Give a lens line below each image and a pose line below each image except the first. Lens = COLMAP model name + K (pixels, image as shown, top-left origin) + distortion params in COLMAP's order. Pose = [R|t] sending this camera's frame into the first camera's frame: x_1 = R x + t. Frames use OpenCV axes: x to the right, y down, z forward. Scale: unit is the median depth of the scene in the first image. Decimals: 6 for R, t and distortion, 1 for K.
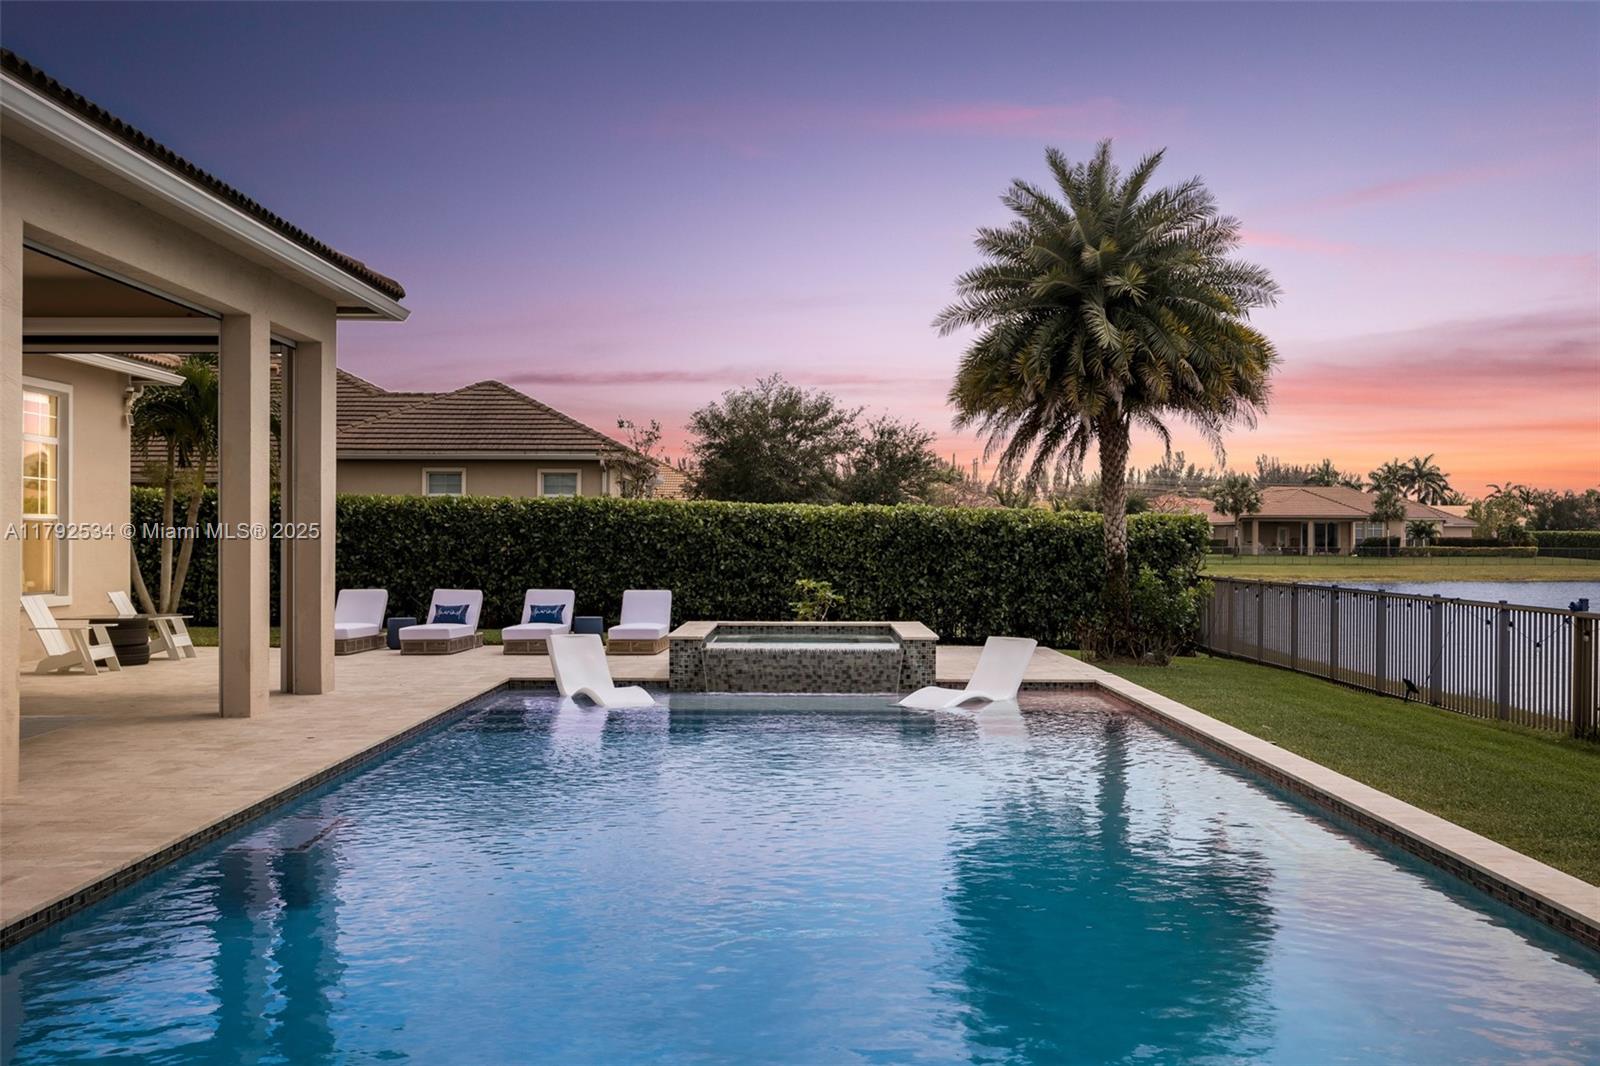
lens RADIAL K [[1554.3, 0, 800.0], [0, 1554.3, 533.0], [0, 0, 1]] dist [-0.002284, -0.001141]
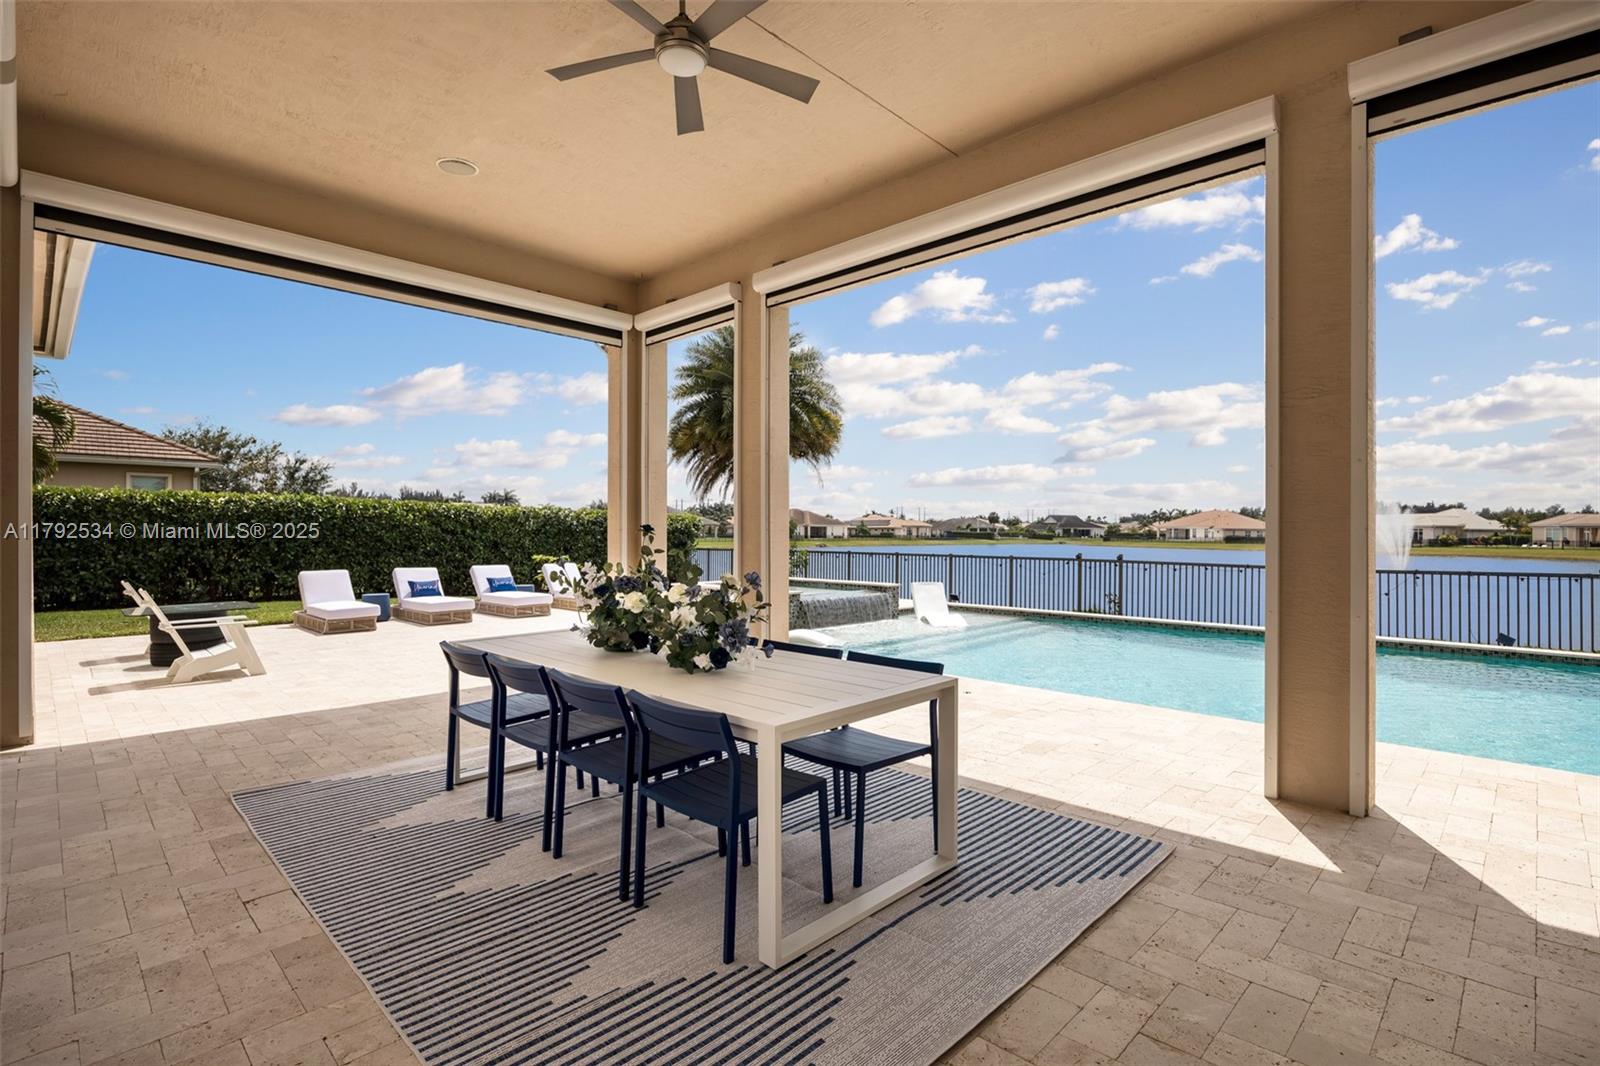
lens RADIAL K [[756.9, 0, 800.0], [0, 756.9, 533.0], [0, 0, 1]] dist [0.000683, 0.000088]
pose [[0.706855, -0.002656, 0.707354, -0.295024], [-0.000388, 0.999991, 0.004142, 0.005346], [-0.707358, -0.003202, 0.706848, 0.278840]]
